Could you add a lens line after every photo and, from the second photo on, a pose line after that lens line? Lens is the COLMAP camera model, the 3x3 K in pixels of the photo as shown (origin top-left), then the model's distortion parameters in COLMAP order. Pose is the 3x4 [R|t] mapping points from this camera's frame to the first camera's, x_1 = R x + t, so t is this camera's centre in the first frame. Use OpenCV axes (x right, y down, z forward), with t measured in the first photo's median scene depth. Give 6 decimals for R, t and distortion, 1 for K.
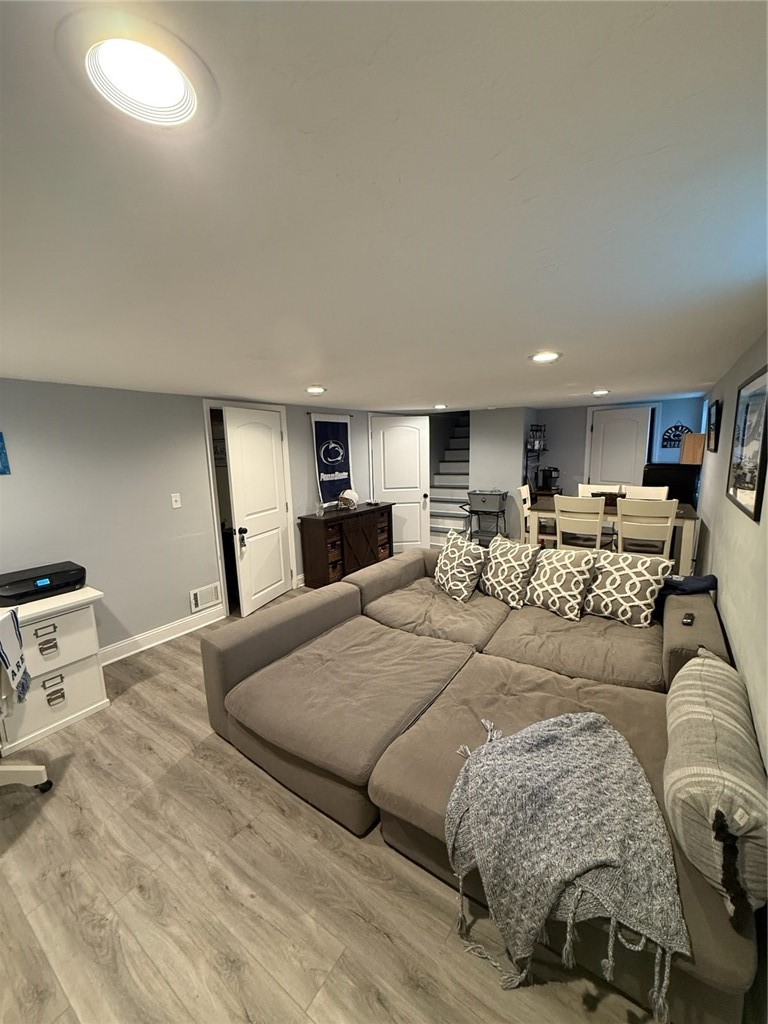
lens RADIAL K [[409.3, 0, 383.6], [0, 409.3, 514.3], [0, 0, 1]] dist [0.009863, -0.000288]
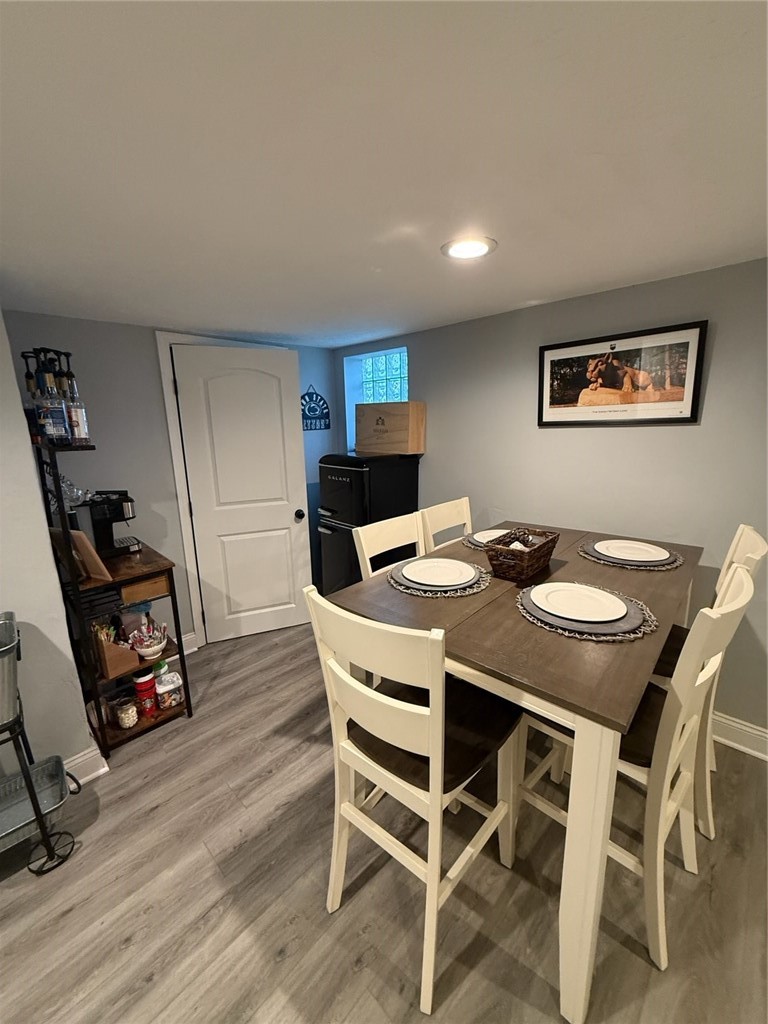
lens RADIAL K [[409.3, 0, 384.6], [0, 409.3, 509.5], [0, 0, 1]] dist [0.009863, -0.000288]
pose [[0.148464, -0.190971, 0.970303, 0.127135], [0.181480, 0.969775, 0.163099, -0.128477], [-0.972123, 0.151876, 0.178634, 0.811199]]
